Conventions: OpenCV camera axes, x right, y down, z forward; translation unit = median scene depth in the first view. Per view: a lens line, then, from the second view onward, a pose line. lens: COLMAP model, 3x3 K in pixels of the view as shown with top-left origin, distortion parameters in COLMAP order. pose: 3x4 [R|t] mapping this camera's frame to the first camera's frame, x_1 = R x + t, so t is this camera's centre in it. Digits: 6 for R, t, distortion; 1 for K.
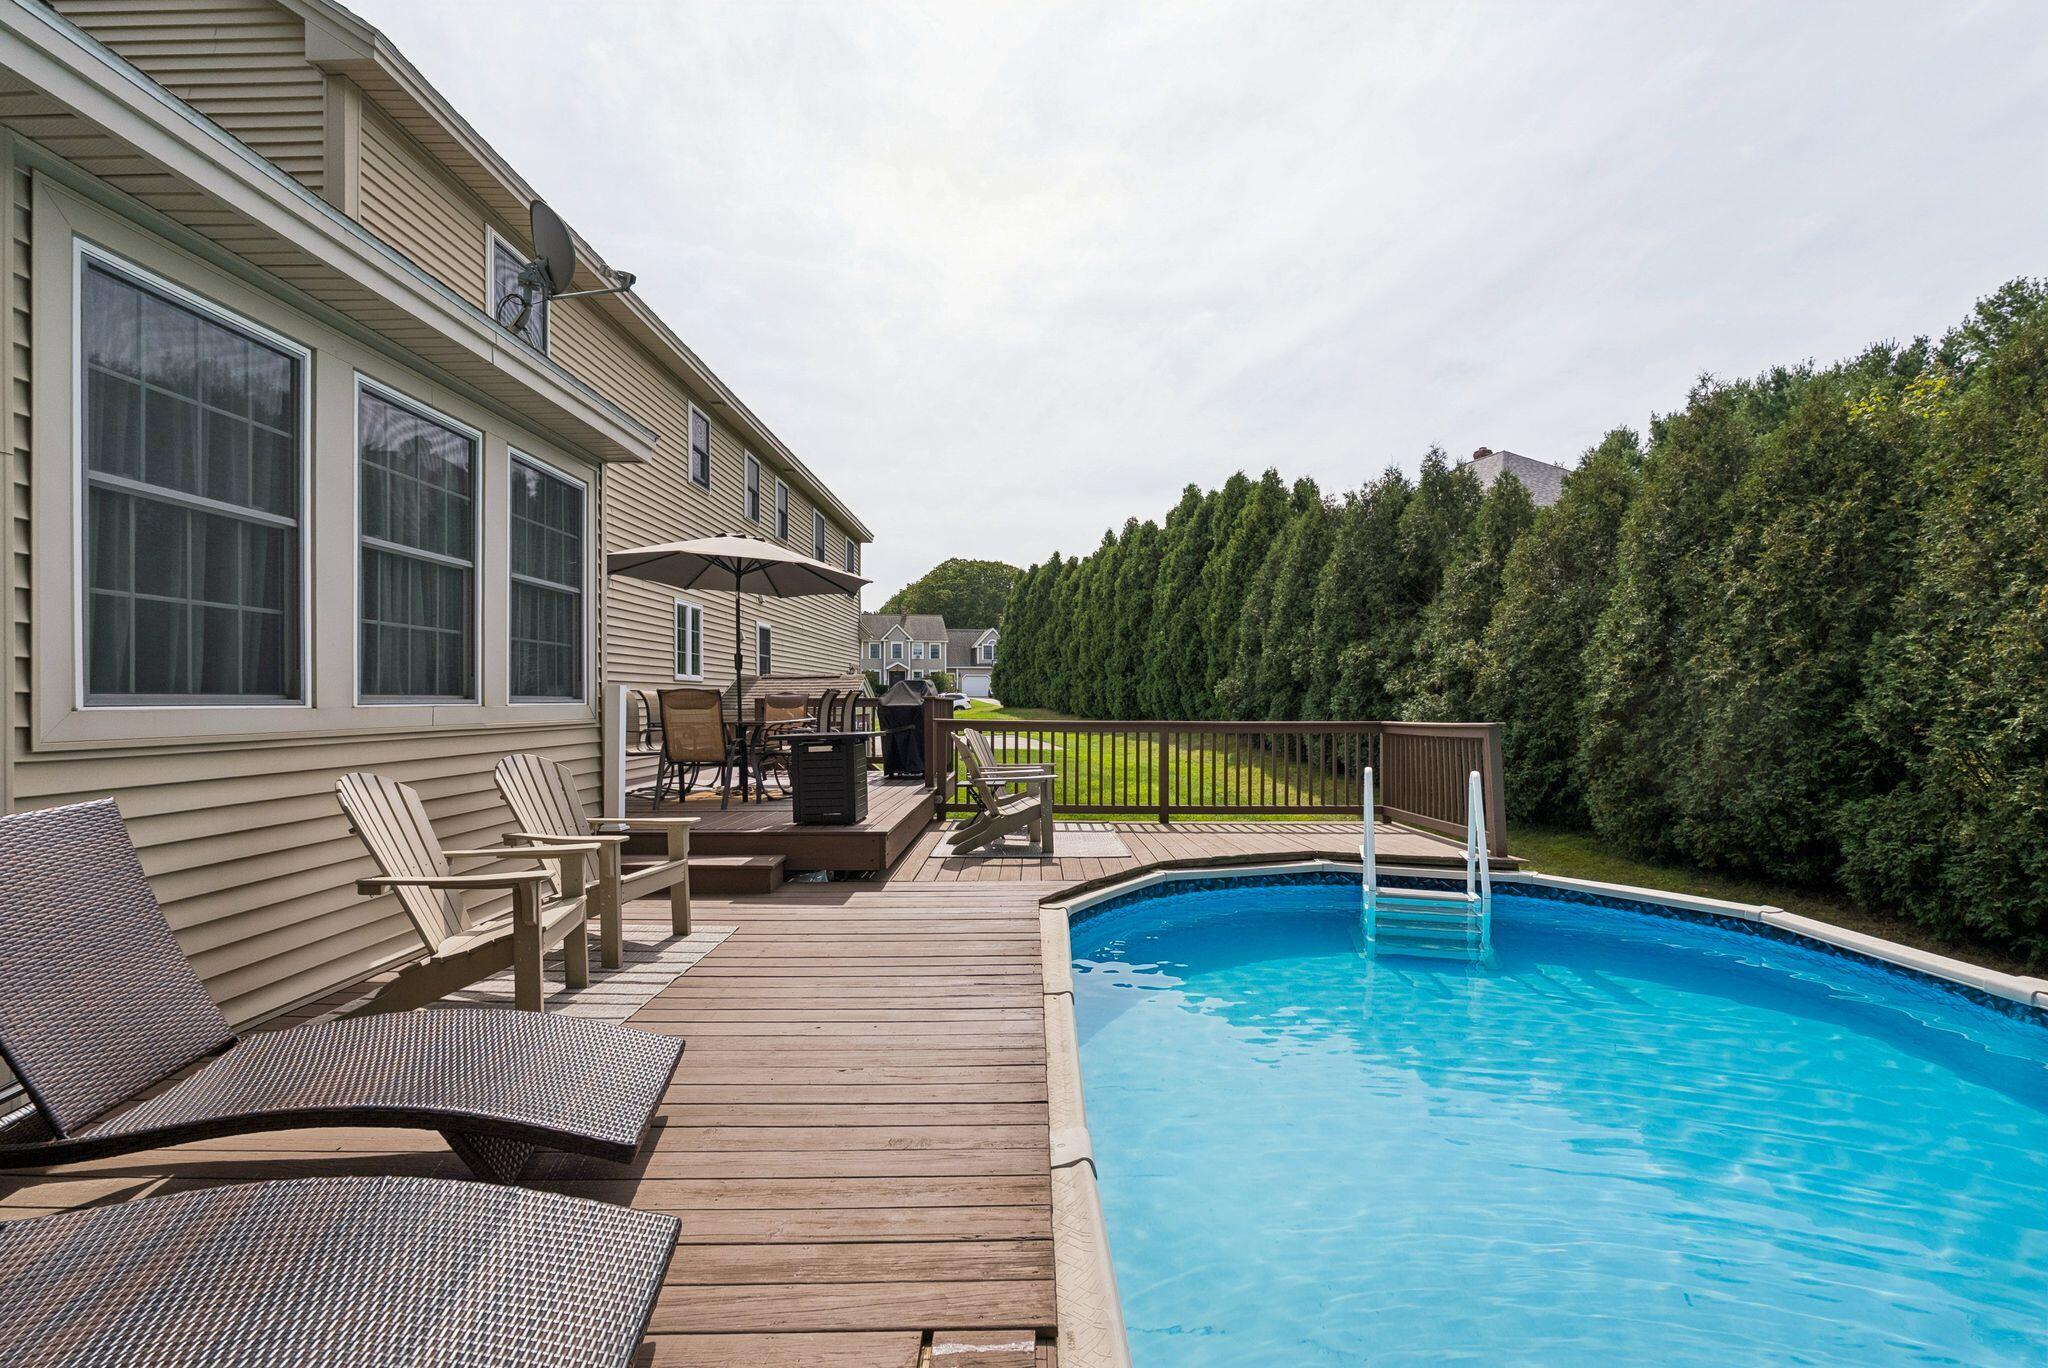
lens RADIAL K [[925.3, 0, 1024.0], [0, 925.3, 684.0], [0, 0, 1]] dist [-0.000174, -0.000406]
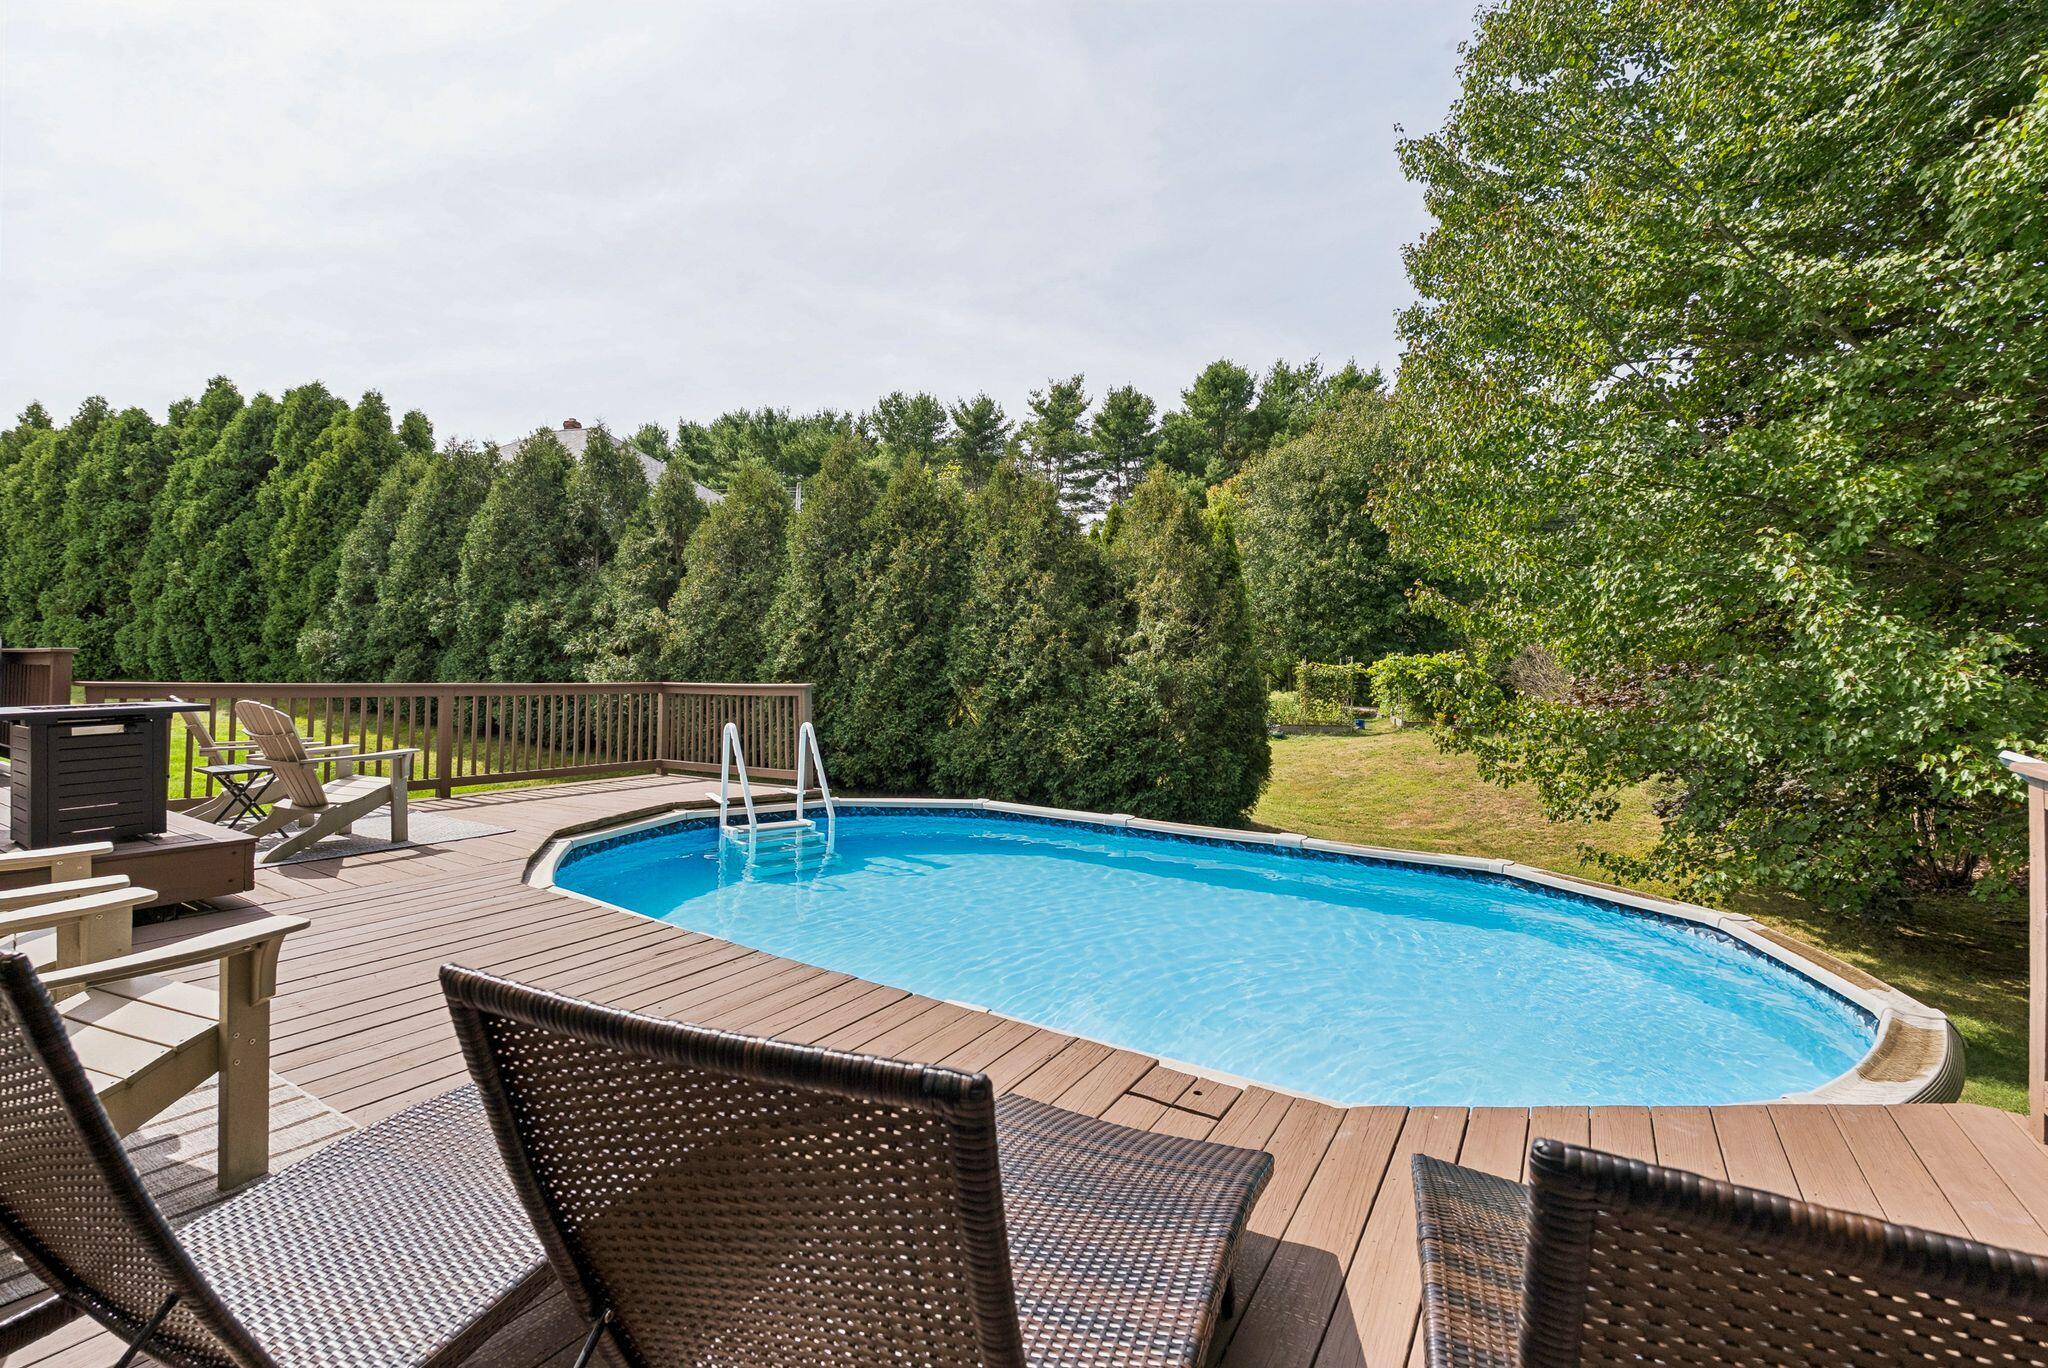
lens RADIAL K [[895.8, 0, 1023.0], [0, 895.8, 643.7], [0, 0, 1]] dist [-0.001901, -0.000229]
pose [[0.538850, 0.031408, 0.841816, -0.149560], [-0.032297, 0.999340, -0.016611, -0.000820], [-0.841783, -0.018237, 0.539508, 0.037130]]
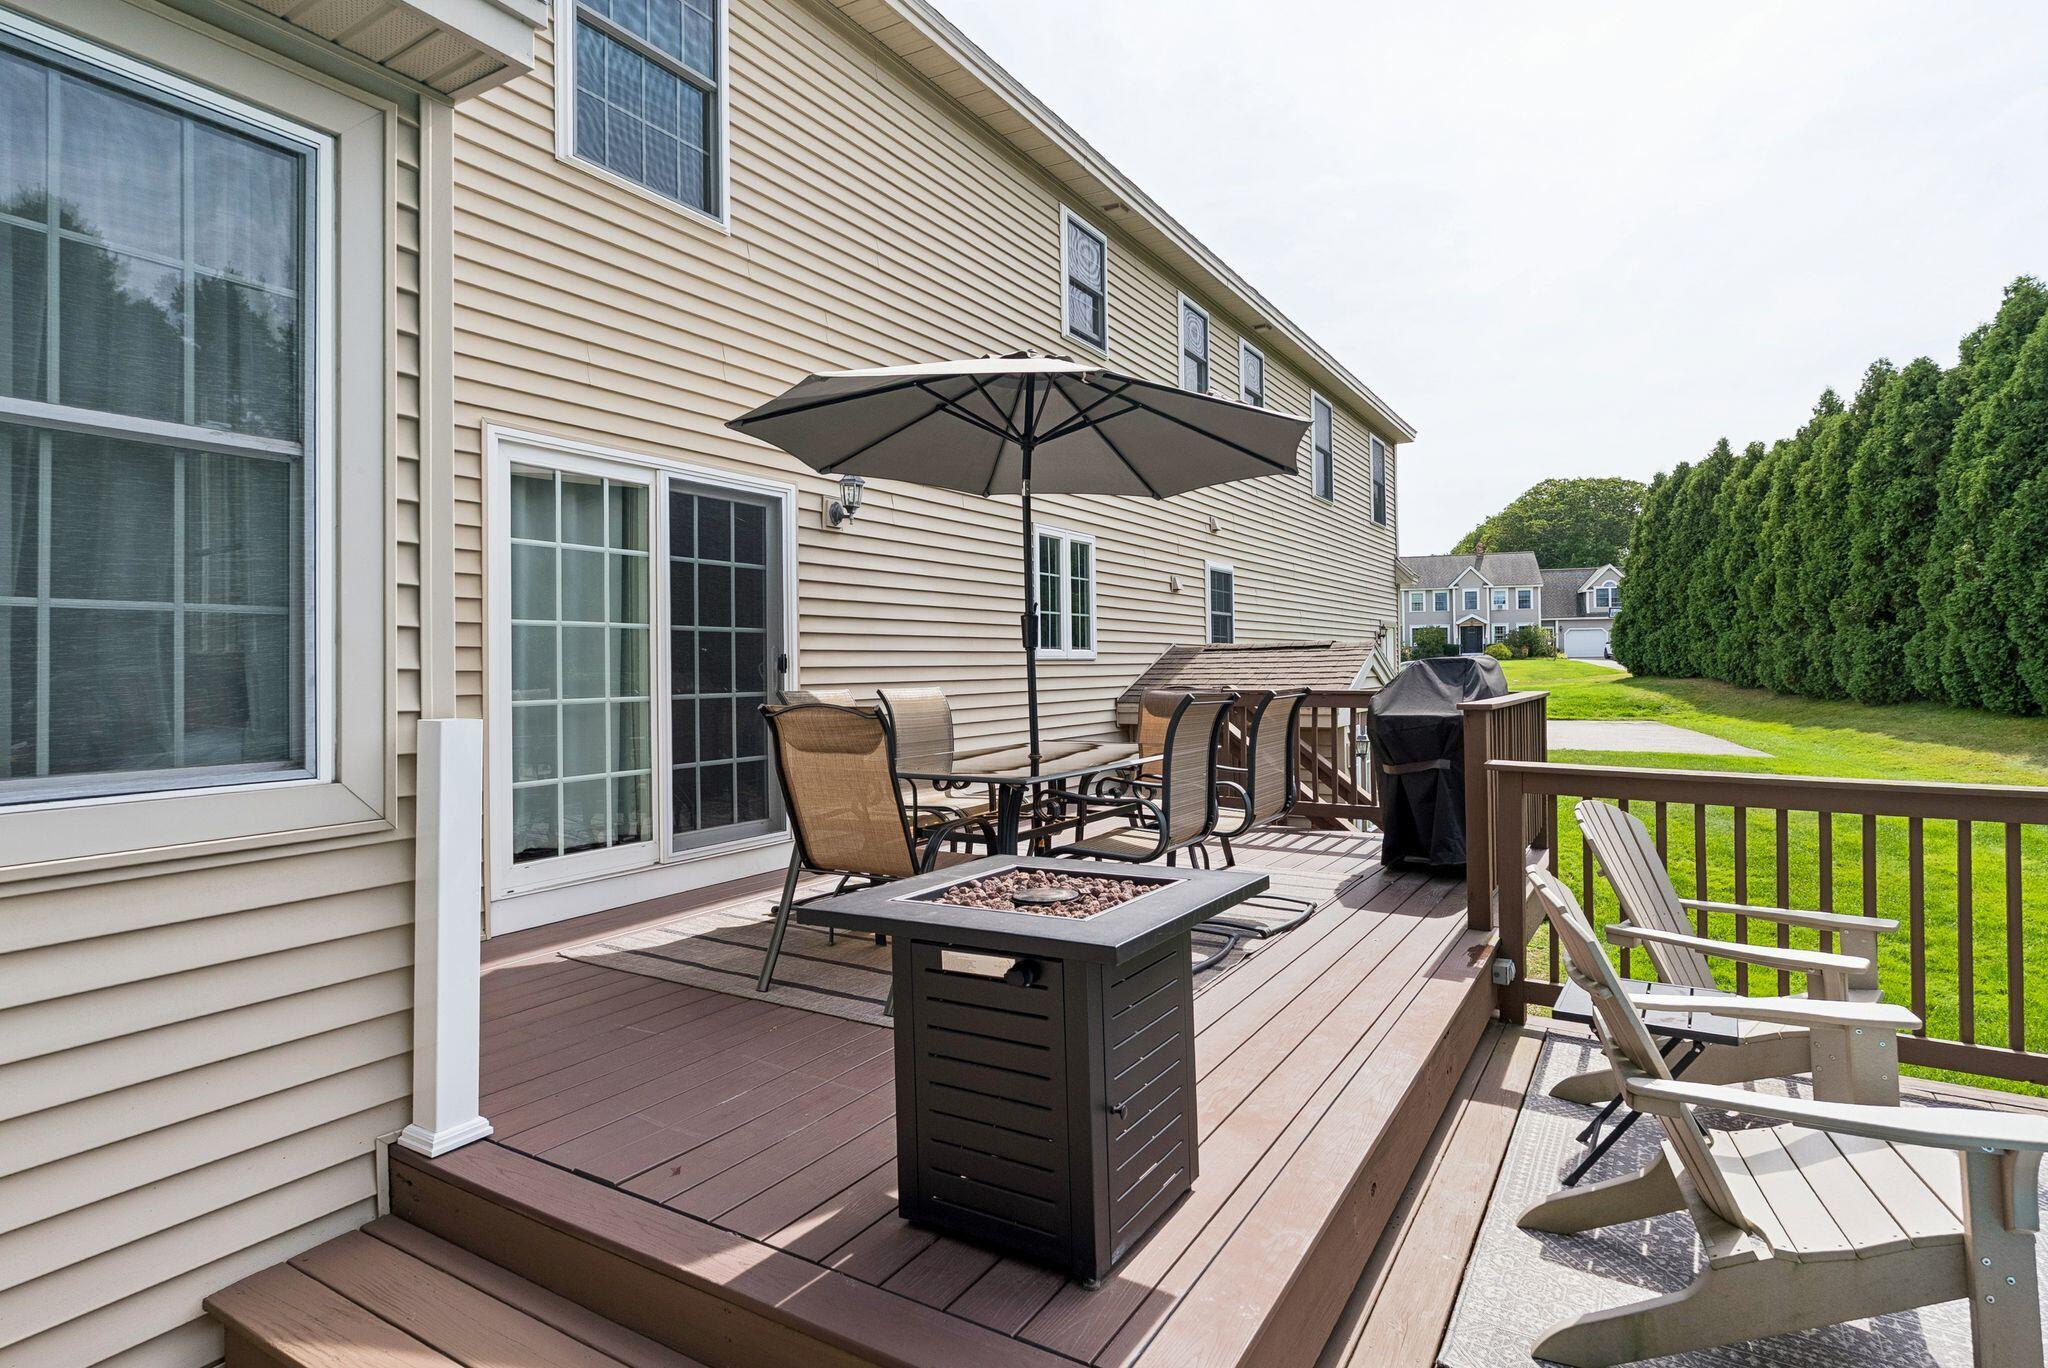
lens RADIAL K [[1048.4, 0, 1025.8], [0, 1048.4, 650.6], [0, 0, 1]] dist [-0.001710, -0.000494]
pose [[0.856716, -0.014401, -0.515588, -0.019064], [0.017718, 0.999842, 0.001514, -0.007407], [0.515484, -0.010433, 0.856835, 0.278717]]
